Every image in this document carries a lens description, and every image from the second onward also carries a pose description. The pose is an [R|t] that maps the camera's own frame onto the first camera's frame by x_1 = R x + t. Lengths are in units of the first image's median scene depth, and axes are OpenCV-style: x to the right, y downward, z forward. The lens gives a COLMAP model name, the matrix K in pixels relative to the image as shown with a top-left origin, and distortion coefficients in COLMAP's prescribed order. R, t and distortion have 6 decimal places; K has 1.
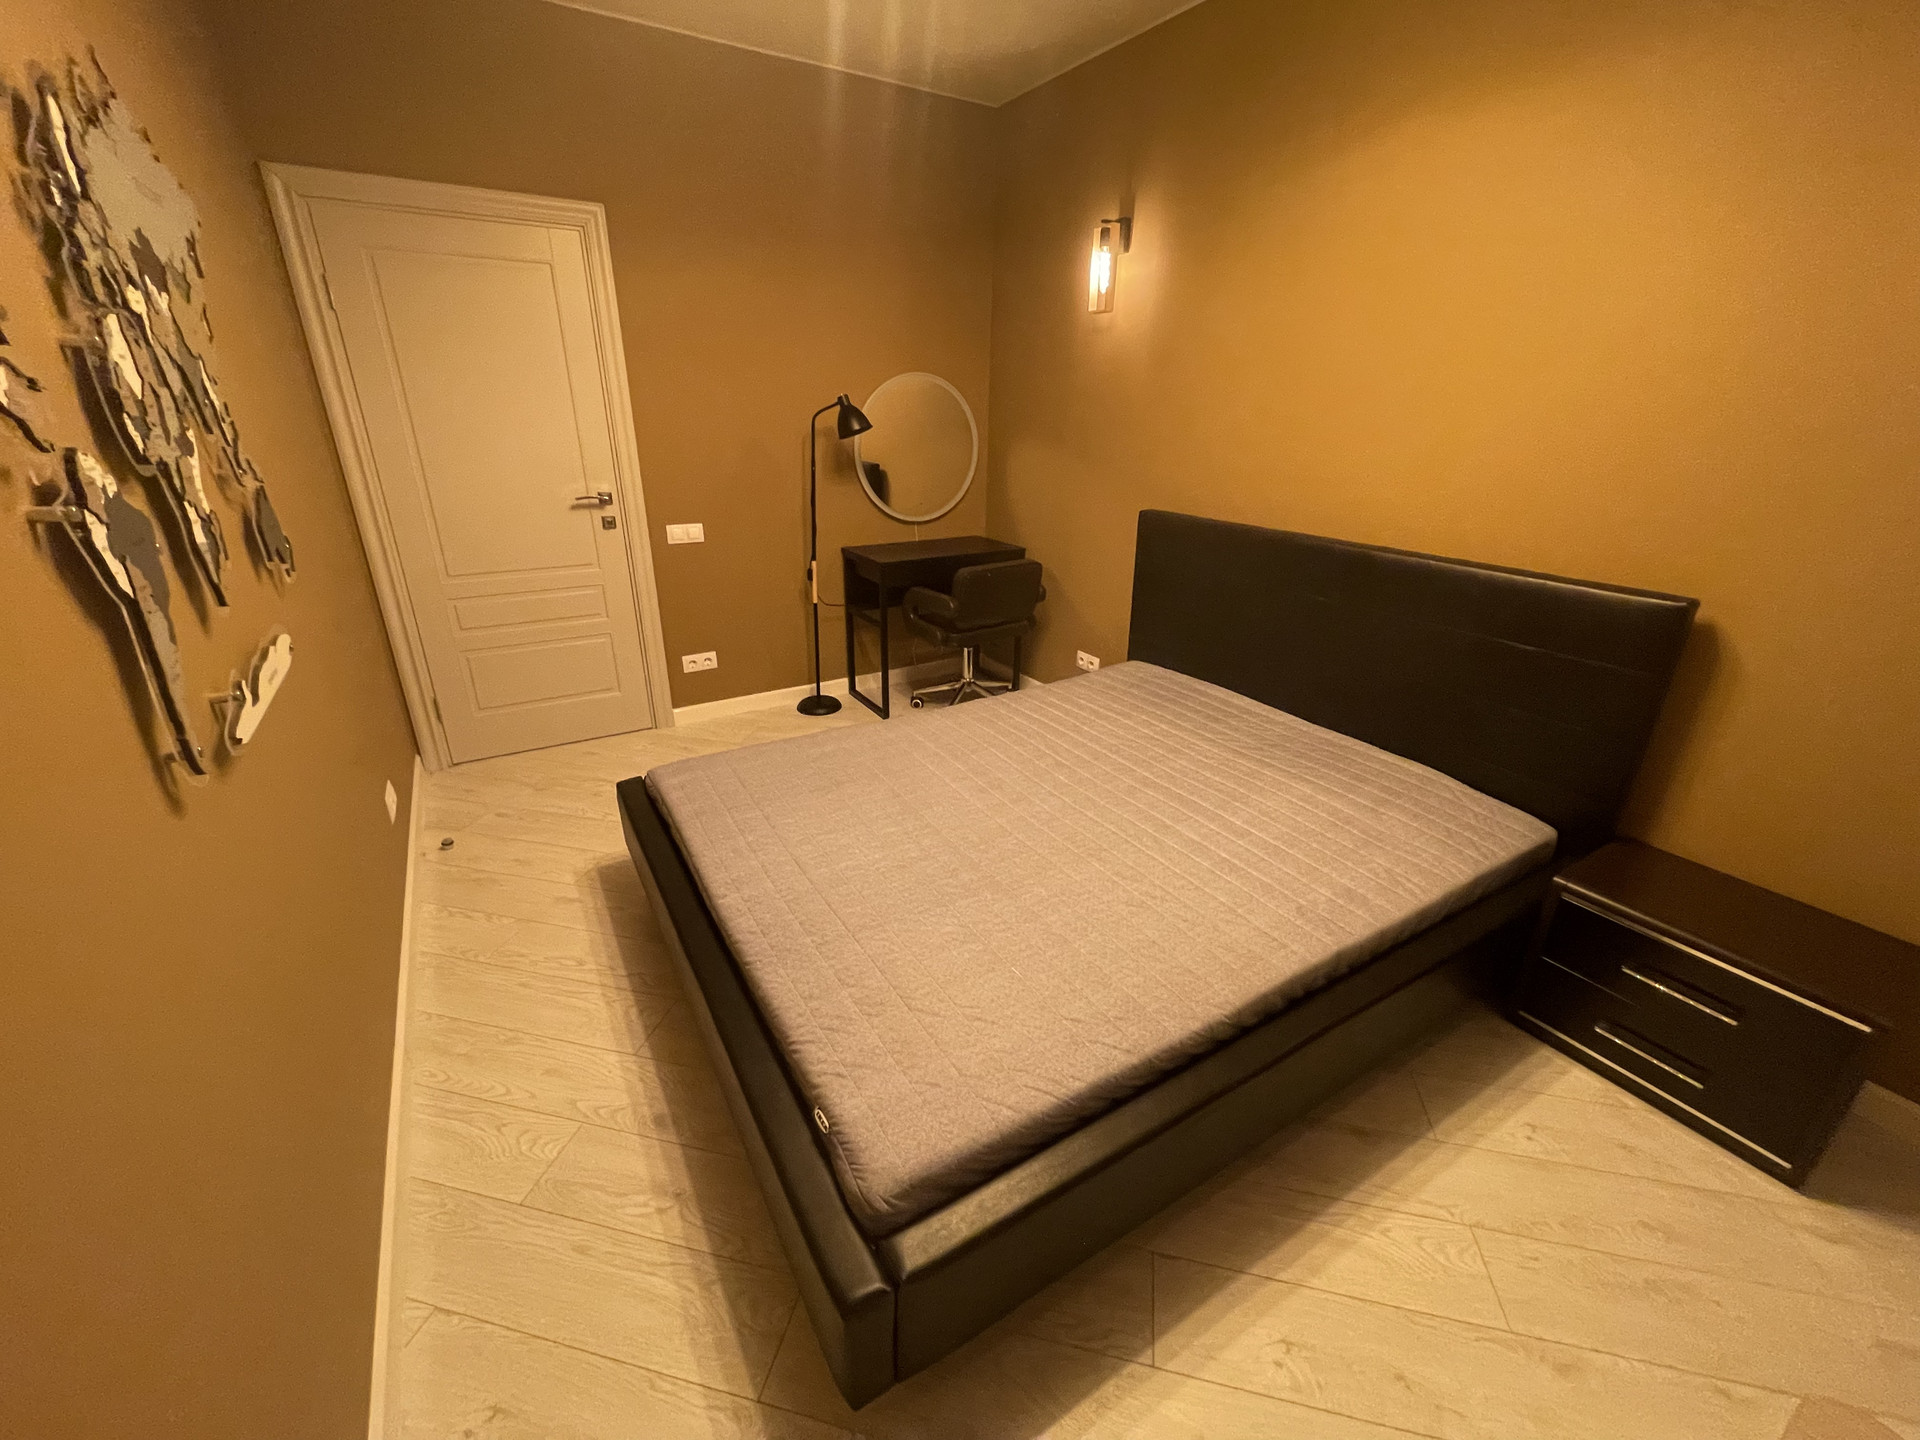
lens RADIAL K [[773.9, 0, 951.9], [0, 773.9, 722.1], [0, 0, 1]] dist [-0.003338, 0.000401]
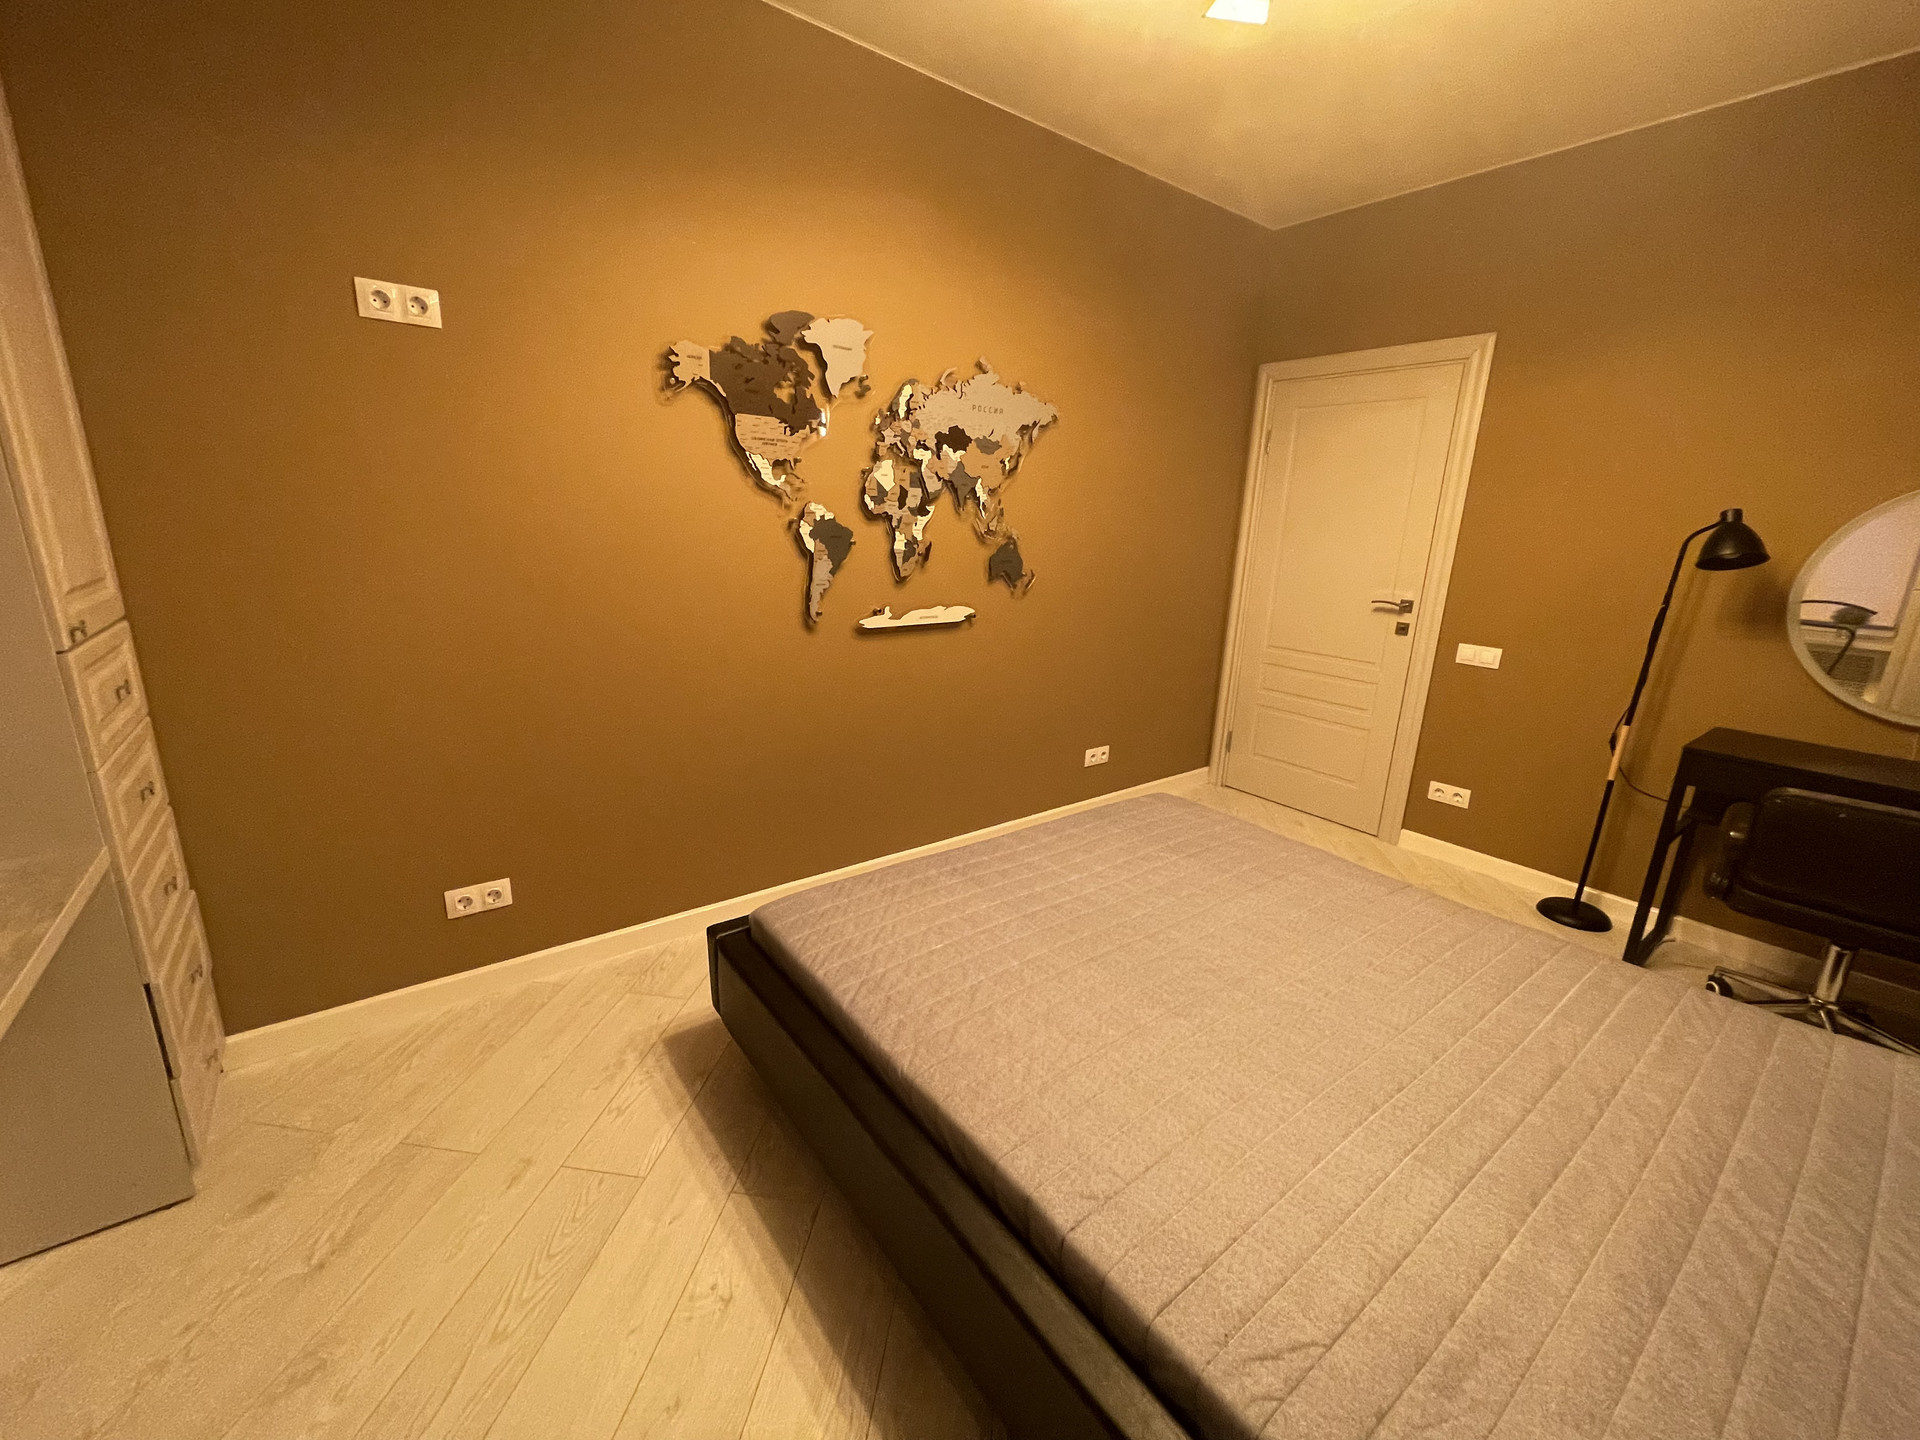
lens RADIAL K [[773.9, 0, 950.8], [0, 773.9, 715.8], [0, 0, 1]] dist [-0.003338, 0.000401]
pose [[0.099252, 0.242878, -0.964966, 0.519577], [-0.412936, 0.892363, 0.182132, -0.094782], [0.905336, 0.380392, 0.188862, 0.308155]]
